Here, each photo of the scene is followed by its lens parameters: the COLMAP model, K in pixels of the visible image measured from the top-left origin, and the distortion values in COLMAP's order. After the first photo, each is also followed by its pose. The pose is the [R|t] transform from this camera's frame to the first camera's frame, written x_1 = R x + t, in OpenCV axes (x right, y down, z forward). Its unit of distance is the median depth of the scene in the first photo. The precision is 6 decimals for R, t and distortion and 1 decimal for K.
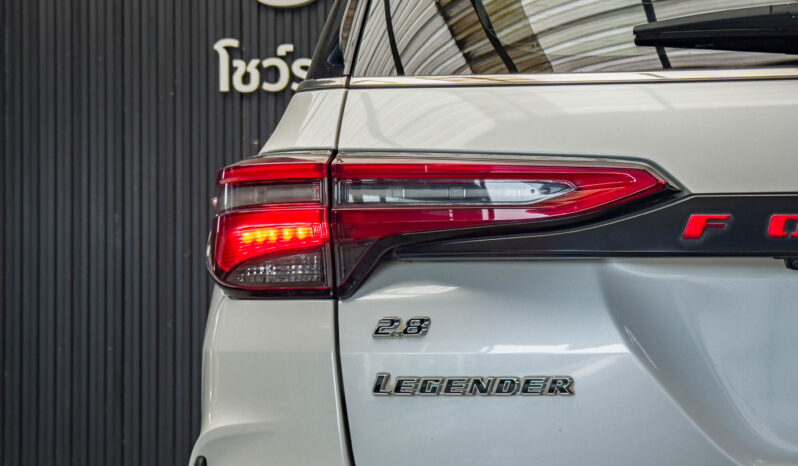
lens RADIAL K [[1813.7, 0, 401.2], [0, 1813.7, 269.2], [0, 0, 1]] dist [0.026072, 0.097350]
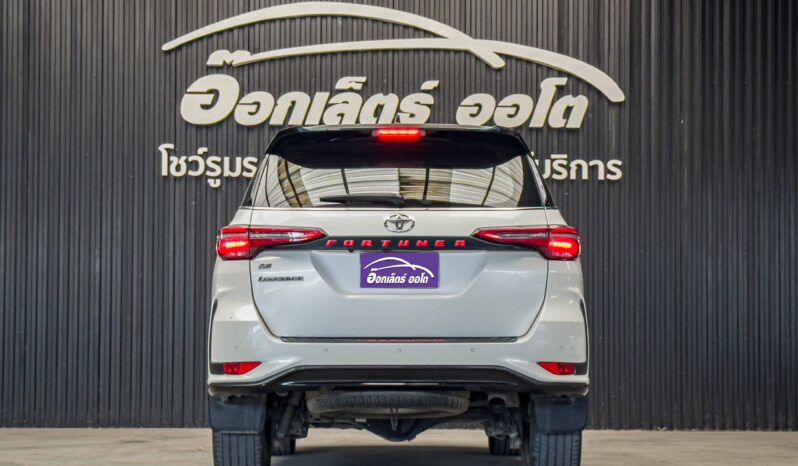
lens RADIAL K [[1813.7, 0, 401.2], [0, 1813.7, 269.2], [0, 0, 1]] dist [0.026072, 0.097350]
pose [[0.997732, 0.009129, 0.066694, 0.032666], [-0.007279, 0.999583, -0.027927, 0.144080], [-0.066921, 0.027378, 0.997383, -3.041612]]
